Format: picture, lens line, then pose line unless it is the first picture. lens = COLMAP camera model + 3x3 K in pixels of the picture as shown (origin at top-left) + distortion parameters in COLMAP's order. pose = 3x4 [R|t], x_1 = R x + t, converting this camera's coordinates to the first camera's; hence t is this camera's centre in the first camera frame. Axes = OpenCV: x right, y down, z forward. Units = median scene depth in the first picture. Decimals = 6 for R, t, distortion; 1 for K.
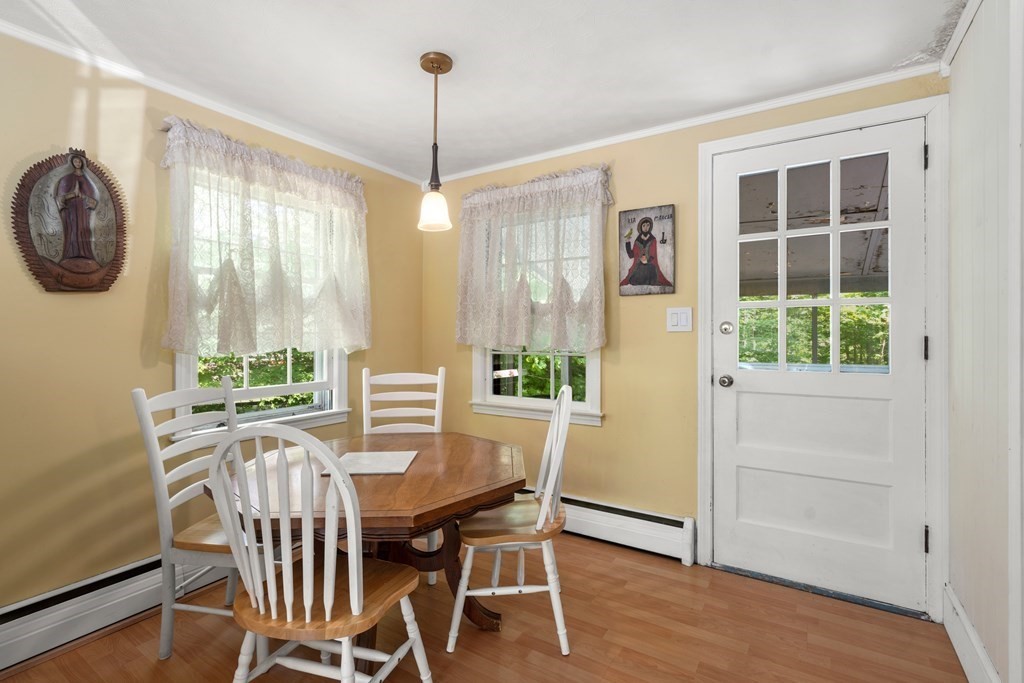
lens RADIAL K [[488.0, 0, 509.1], [0, 488.0, 329.1], [0, 0, 1]] dist [-0.003240, 0.002242]
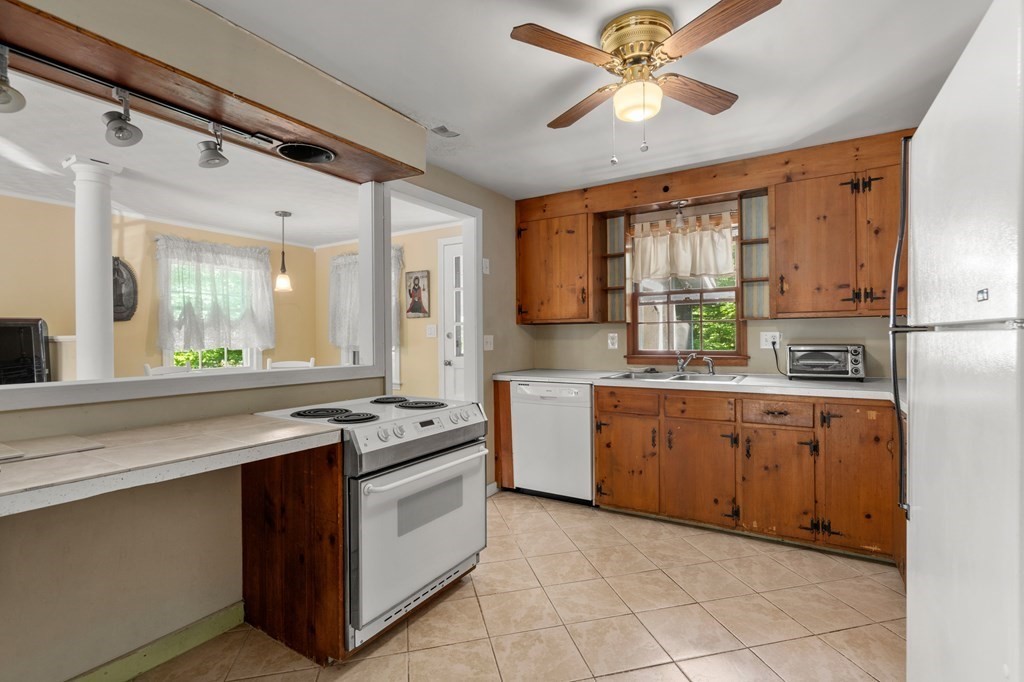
lens RADIAL K [[488.0, 0, 512.7], [0, 488.0, 342.9], [0, 0, 1]] dist [-0.003240, 0.002242]
pose [[0.999876, -0.005111, 0.014919, 0.675681], [0.004836, 0.999819, 0.018397, -0.008290], [-0.015010, -0.018322, 0.999719, -0.956213]]
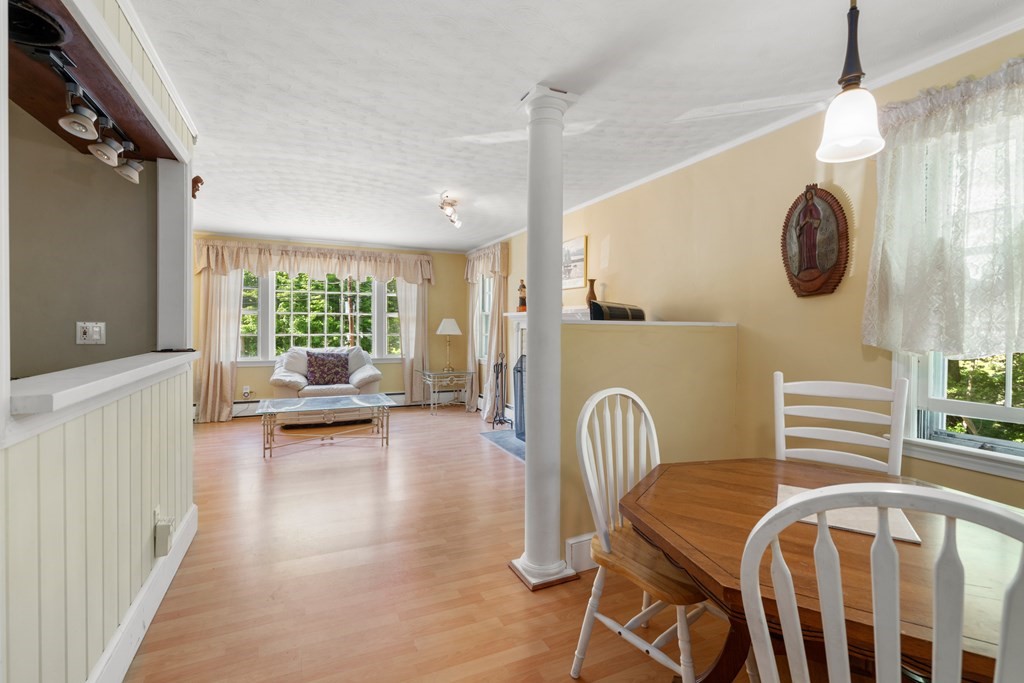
lens RADIAL K [[488.0, 0, 525.8], [0, 488.0, 329.9], [0, 0, 1]] dist [-0.003240, 0.002242]
pose [[-0.533891, 0.006503, -0.845528, 0.466175], [0.003098, 0.999979, 0.005735, 0.003416], [0.845547, 0.000443, -0.533900, 0.811390]]
